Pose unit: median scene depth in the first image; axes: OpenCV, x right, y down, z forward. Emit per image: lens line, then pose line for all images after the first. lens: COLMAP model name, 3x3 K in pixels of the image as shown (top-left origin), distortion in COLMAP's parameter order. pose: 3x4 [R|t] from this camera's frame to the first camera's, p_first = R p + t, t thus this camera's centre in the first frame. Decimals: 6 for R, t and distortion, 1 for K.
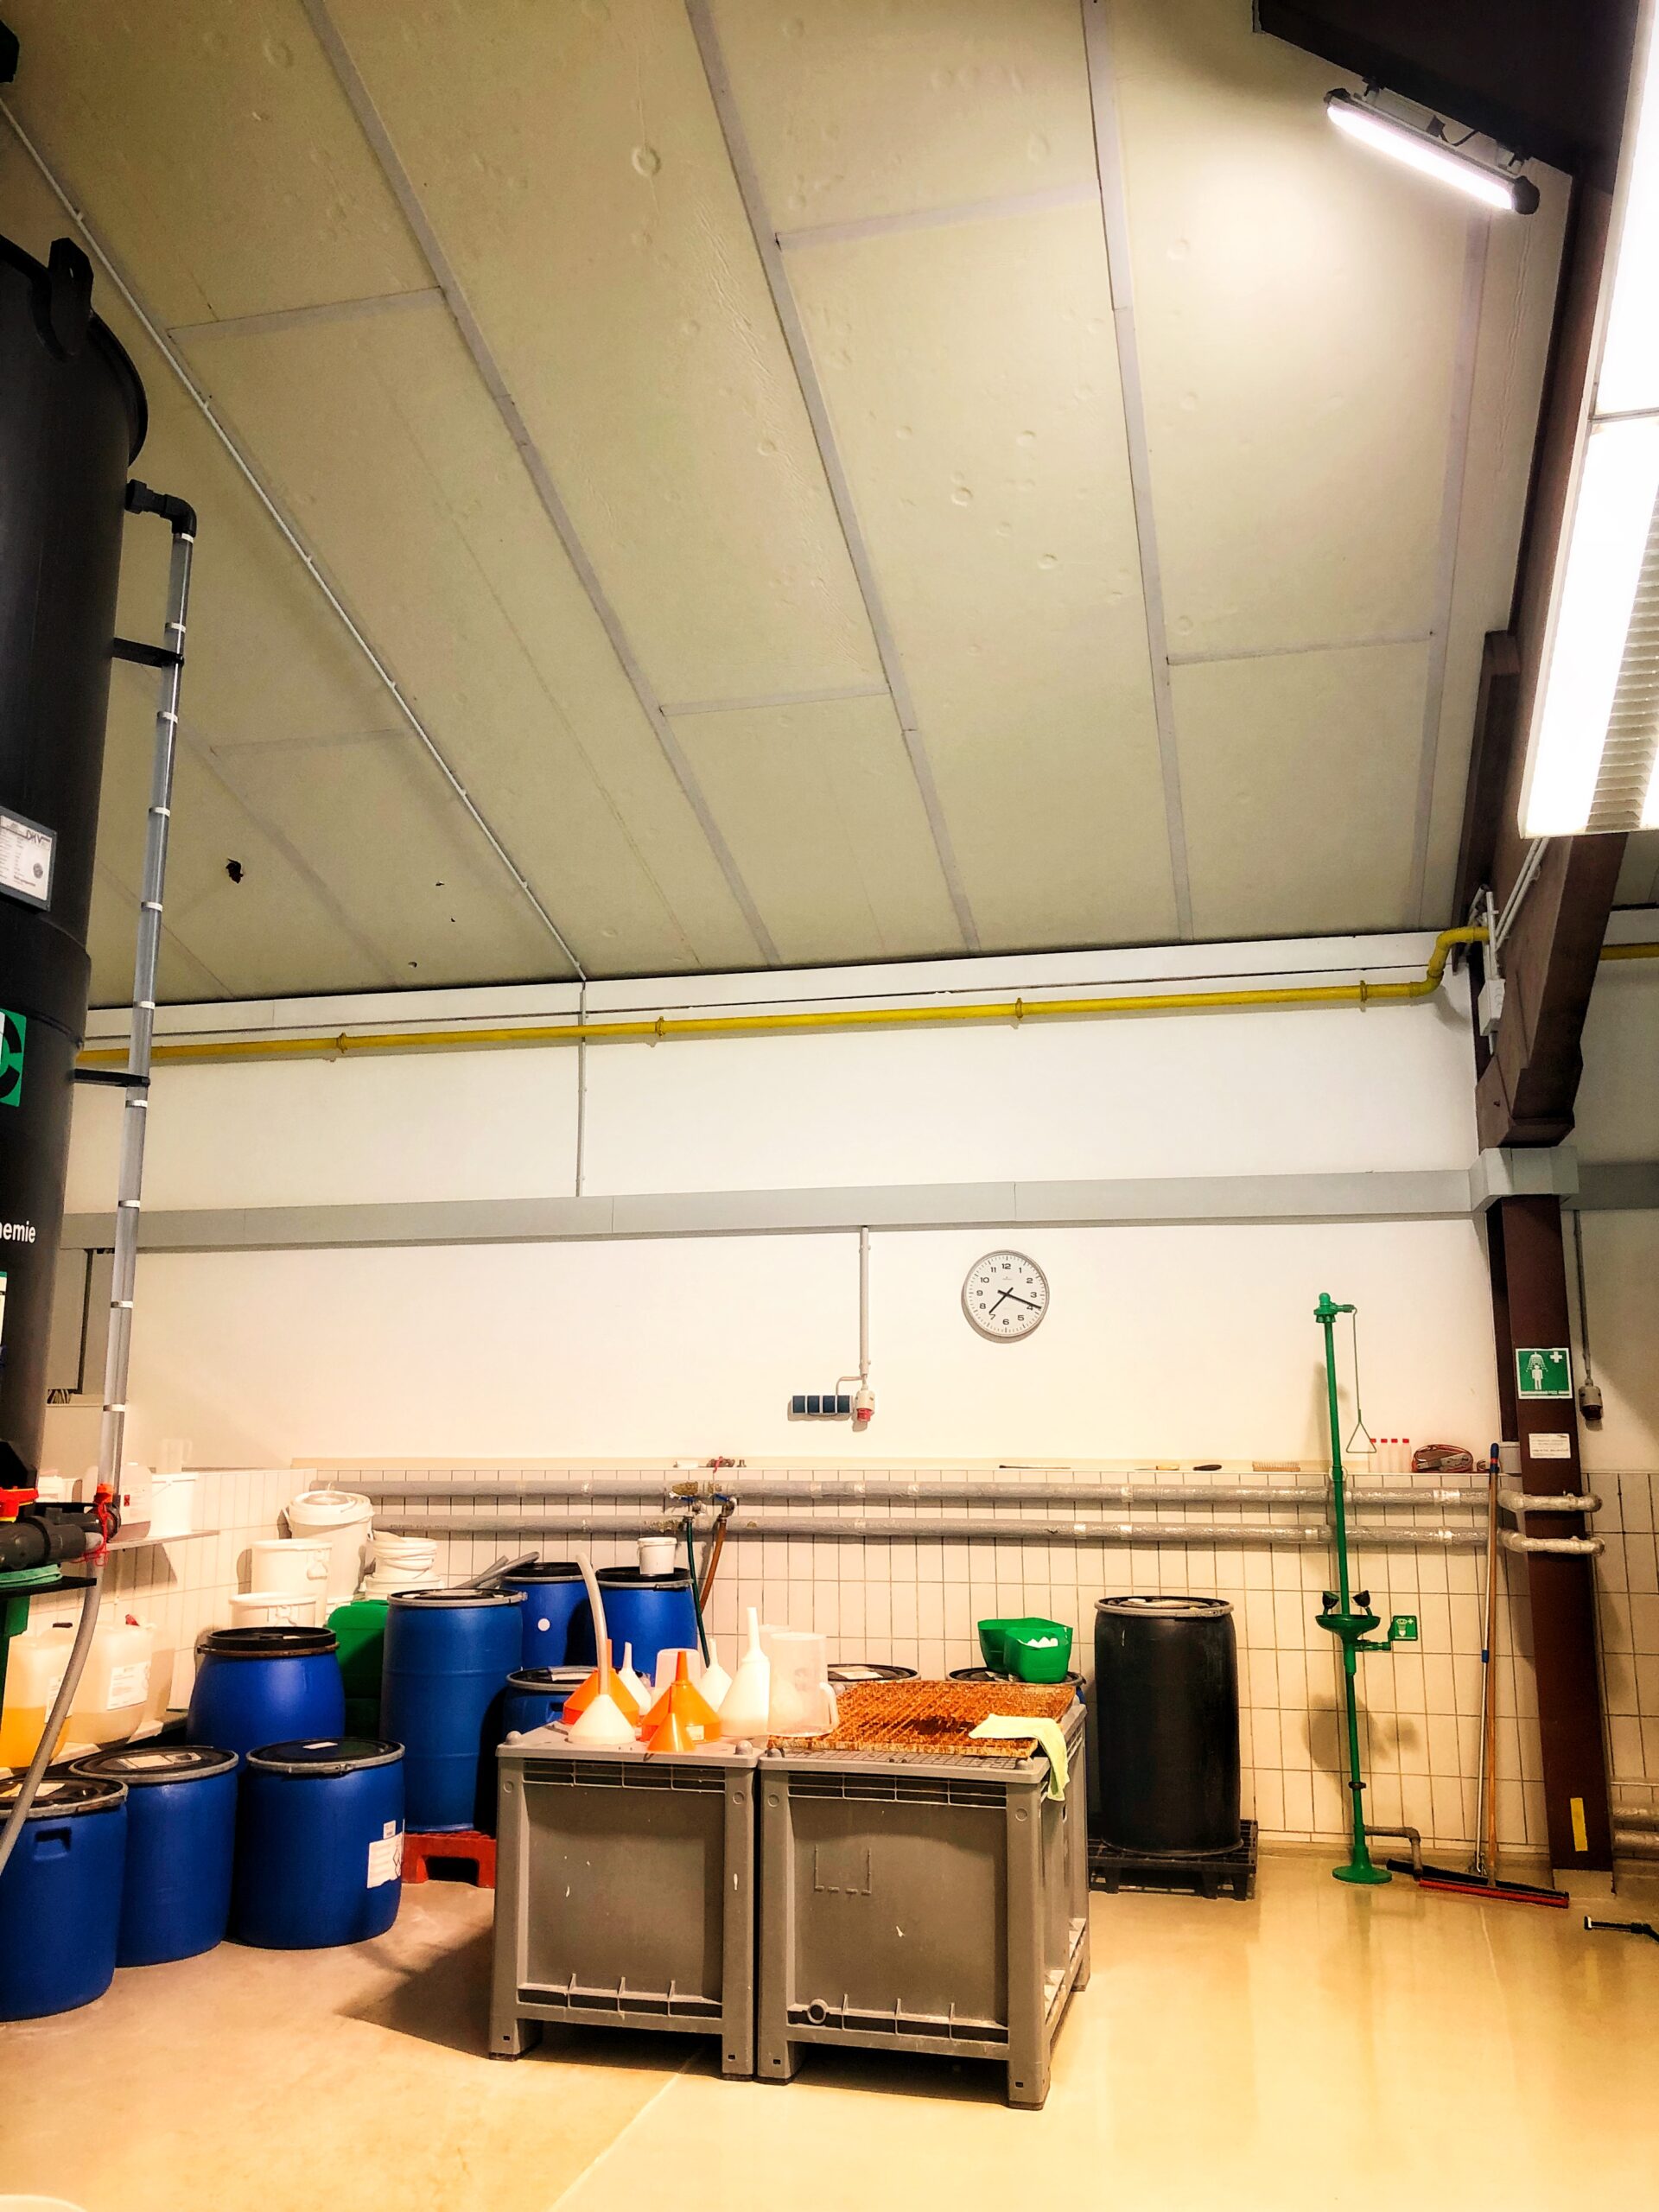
lens RADIAL K [[1822.6, 0, 819.4], [0, 1822.6, 1114.1], [0, 0, 1]] dist [0.118600, -0.200527]
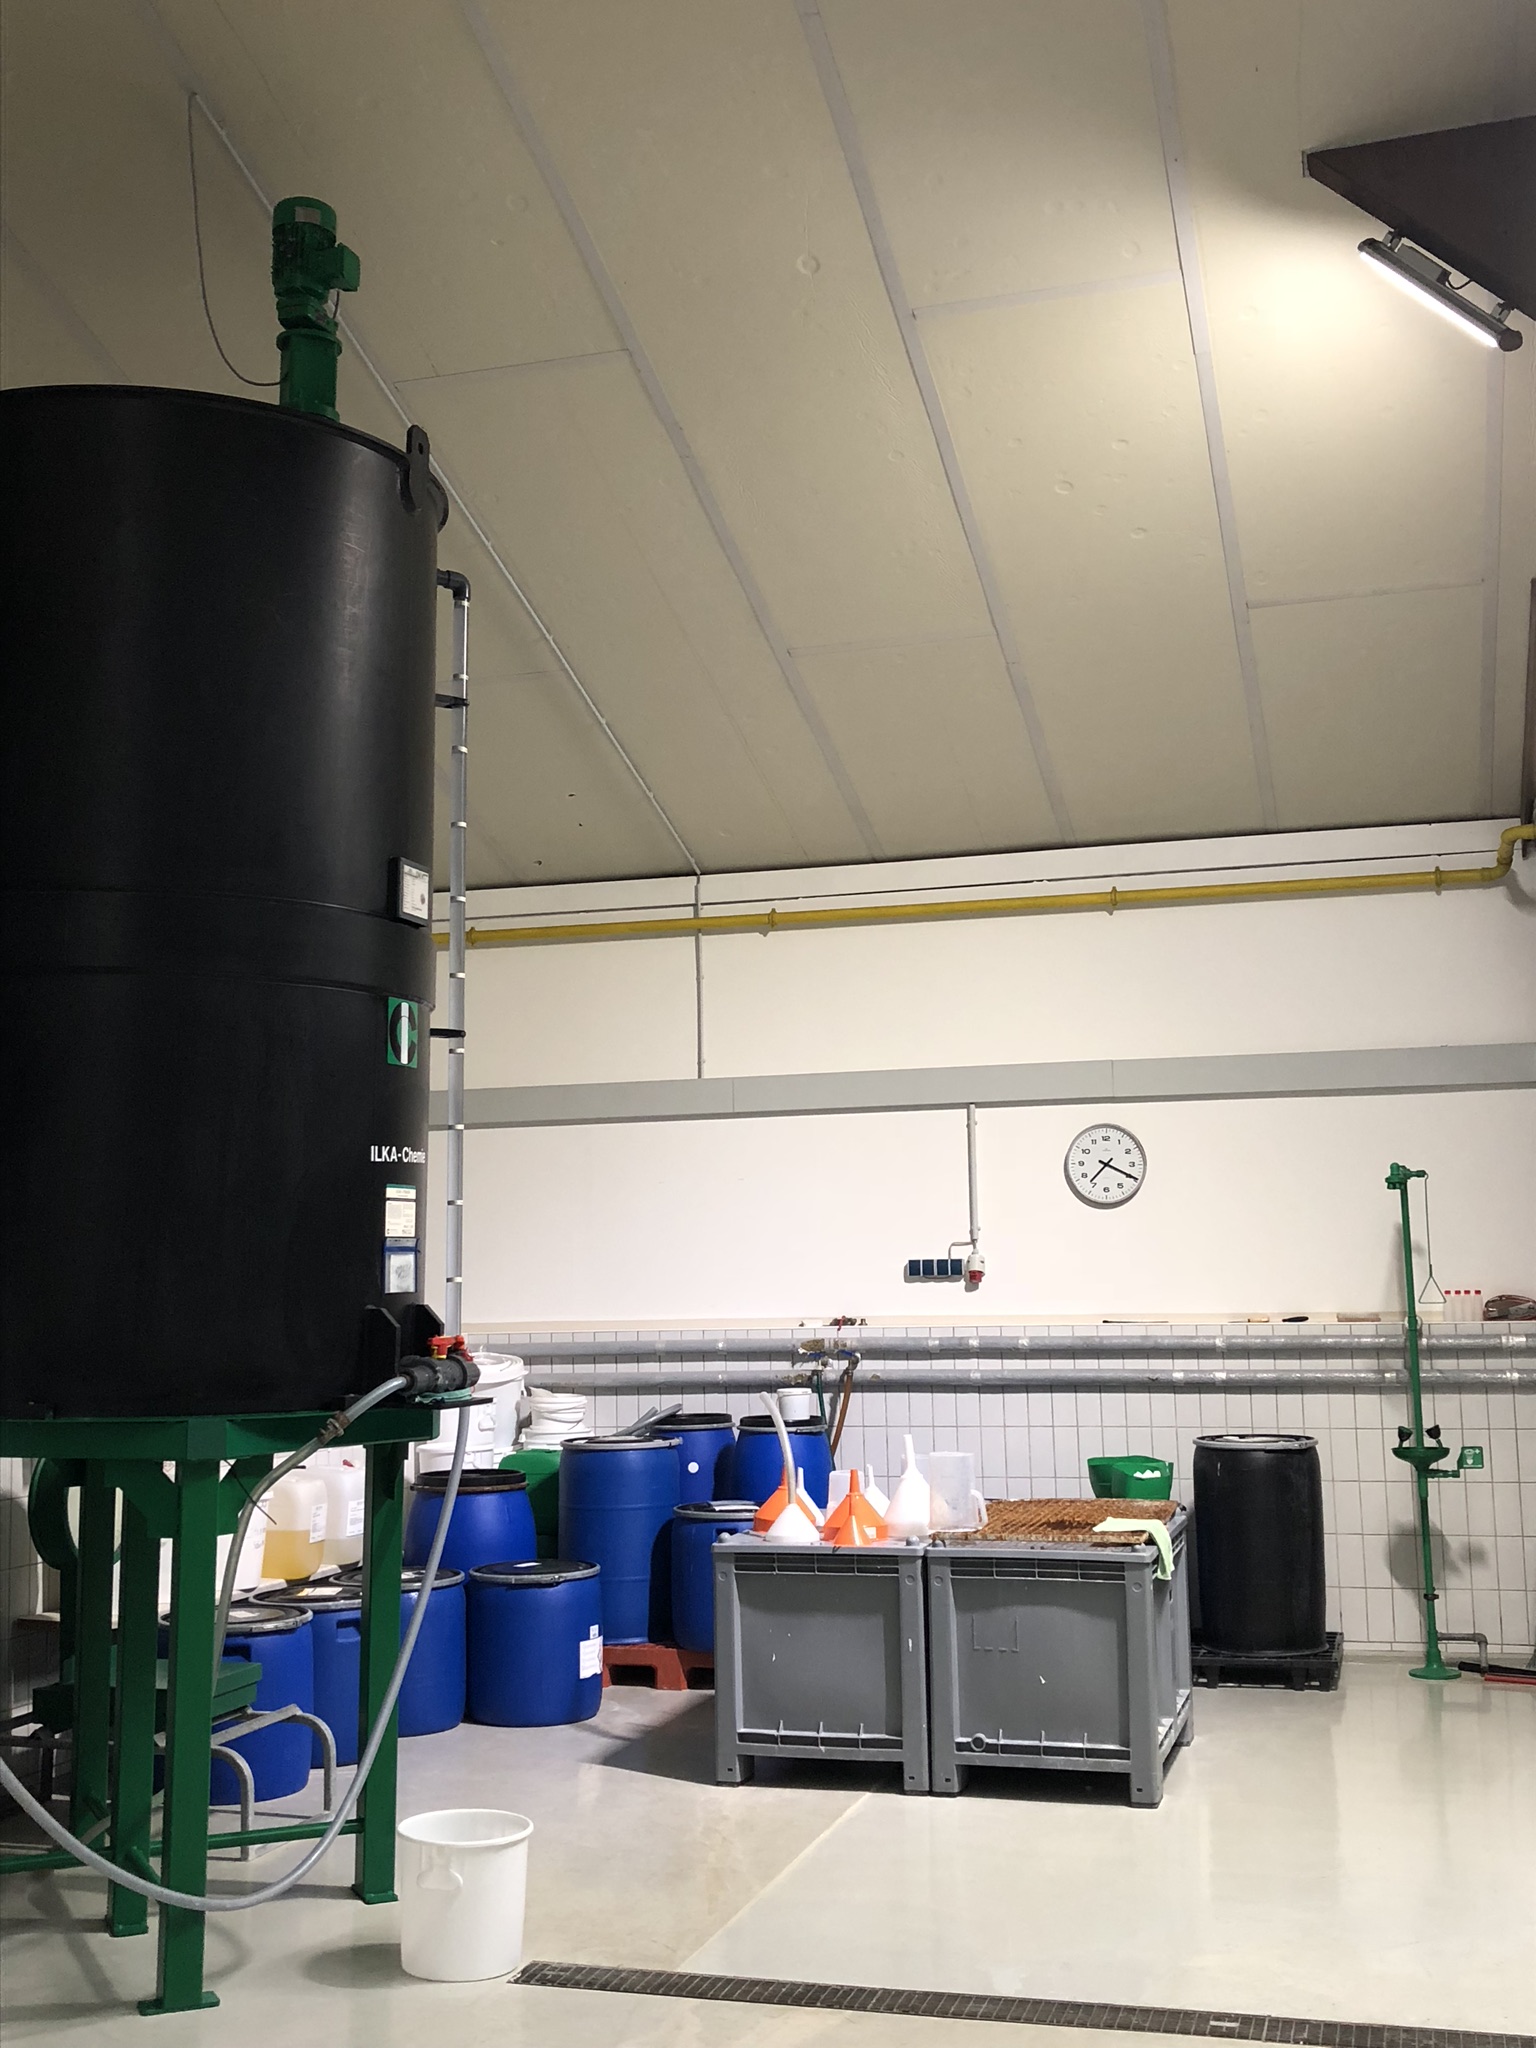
lens RADIAL K [[2201.1, 0, 768.0], [0, 2201.1, 1024.0], [0, 0, 1]] dist [0.247572, -0.868588]
pose [[0.999092, -0.021309, -0.036888, -0.051927], [0.023098, 0.998543, 0.048775, -0.057715], [0.035794, -0.049582, 0.998128, -0.342169]]
